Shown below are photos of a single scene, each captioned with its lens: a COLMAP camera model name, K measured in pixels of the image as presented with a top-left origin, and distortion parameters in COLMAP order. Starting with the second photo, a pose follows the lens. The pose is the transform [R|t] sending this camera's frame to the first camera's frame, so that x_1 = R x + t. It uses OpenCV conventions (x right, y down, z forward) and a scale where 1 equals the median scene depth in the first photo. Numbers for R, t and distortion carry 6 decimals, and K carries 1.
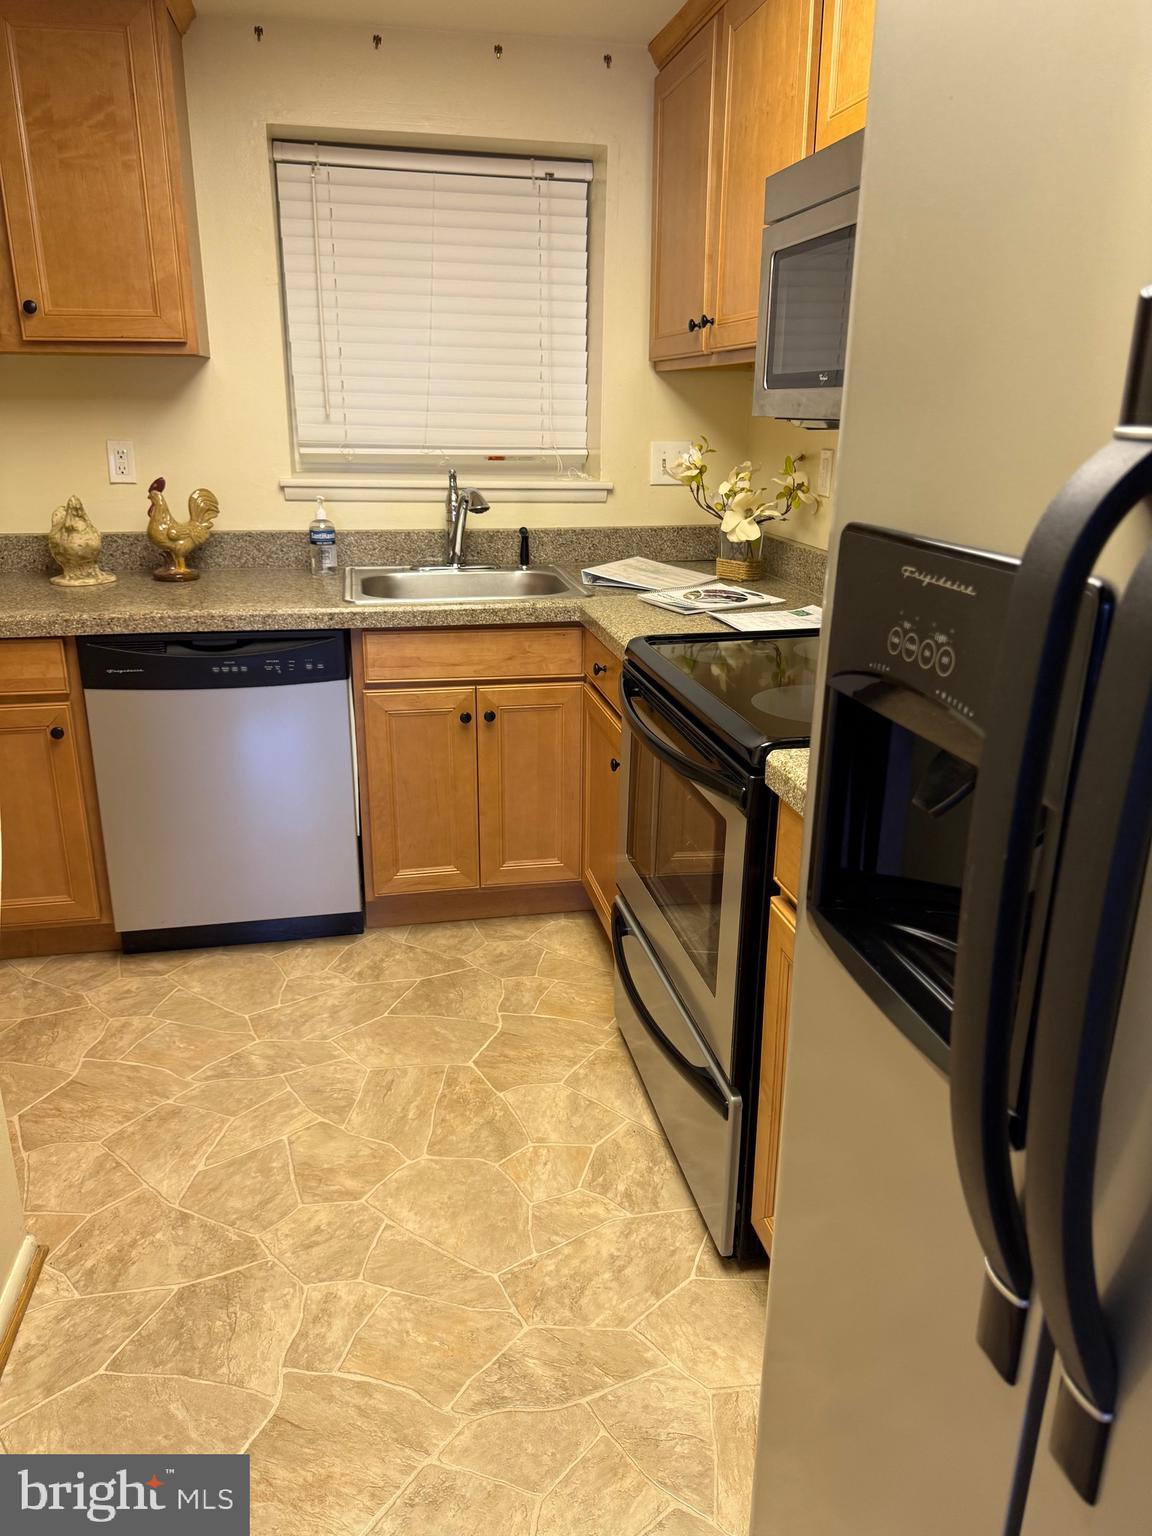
lens RADIAL K [[1108.4, 0, 580.2], [0, 1108.4, 755.6], [0, 0, 1]] dist [0.052783, -0.062596]
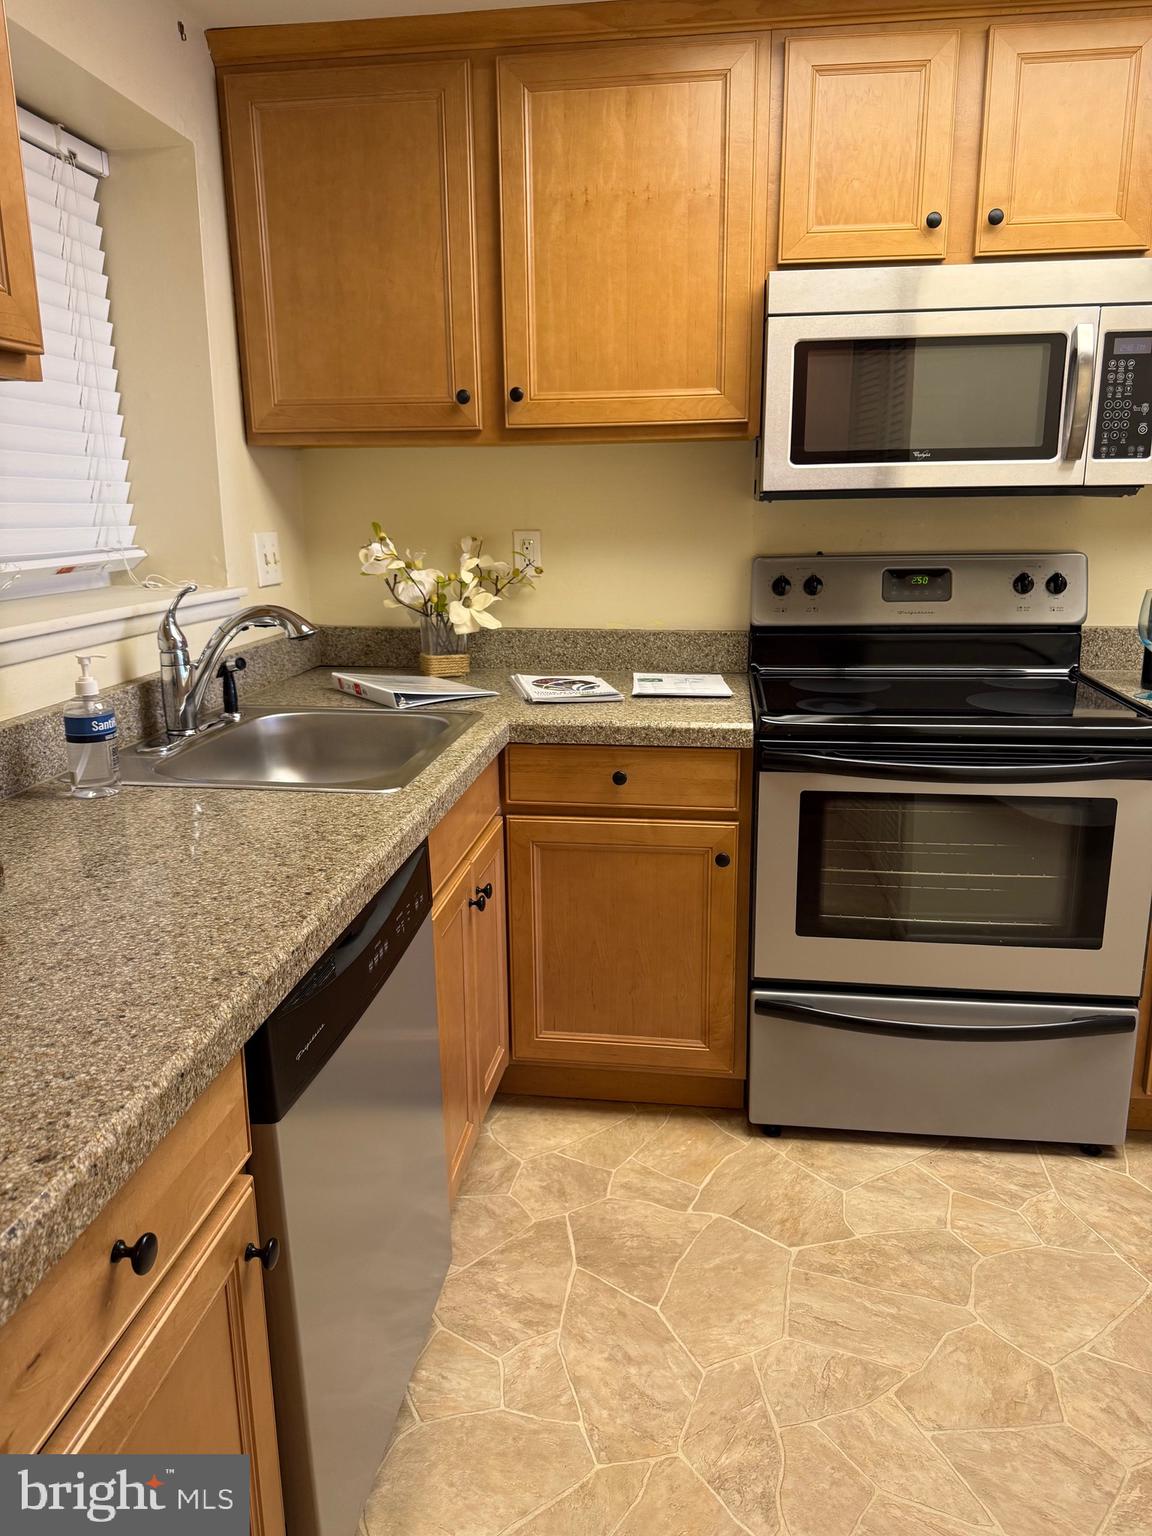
lens RADIAL K [[1108.4, 0, 578.7], [0, 1108.4, 762.4], [0, 0, 1]] dist [0.052783, -0.062596]
pose [[0.308398, -0.234257, 0.921962, -0.724815], [0.304523, 0.942512, 0.137615, -0.200824], [-0.901197, 0.238319, 0.362005, 0.653652]]
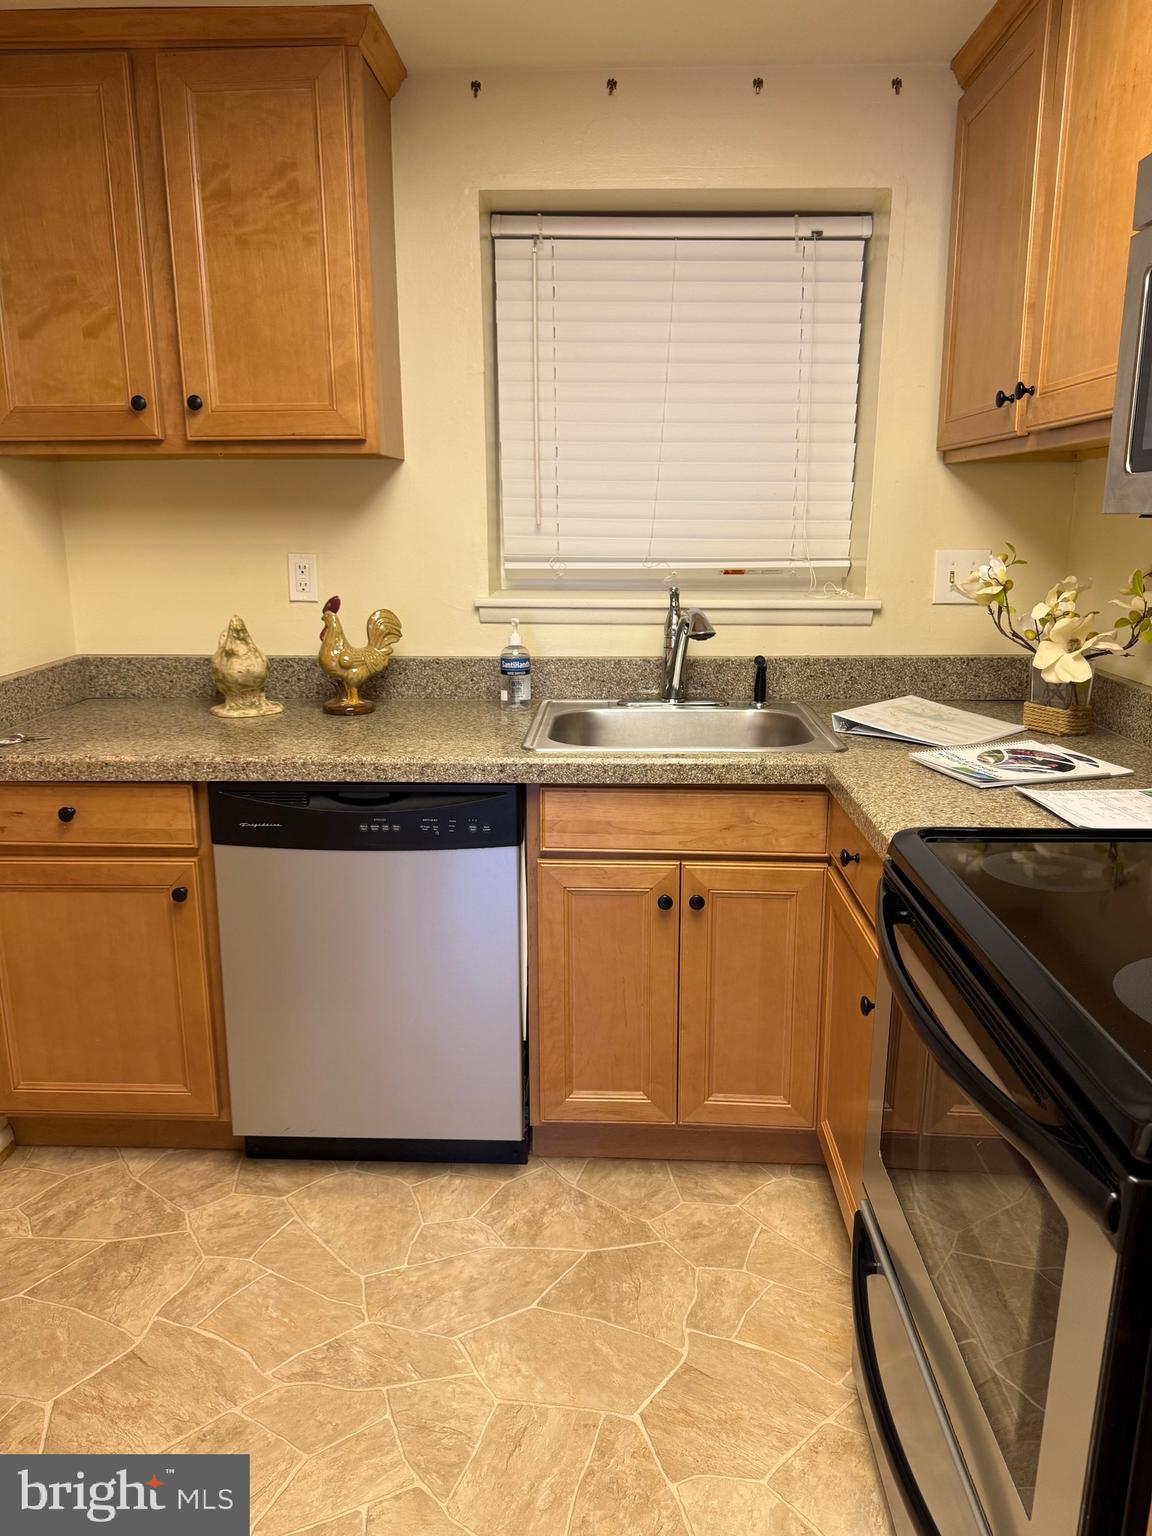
lens RADIAL K [[1108.4, 0, 561.3], [0, 1108.4, 770.3], [0, 0, 1]] dist [0.052783, -0.062596]
pose [[0.969011, 0.043057, -0.243235, 0.008360], [-0.064115, 0.994785, -0.079326, -0.060221], [0.238551, 0.092463, 0.966718, 0.233245]]
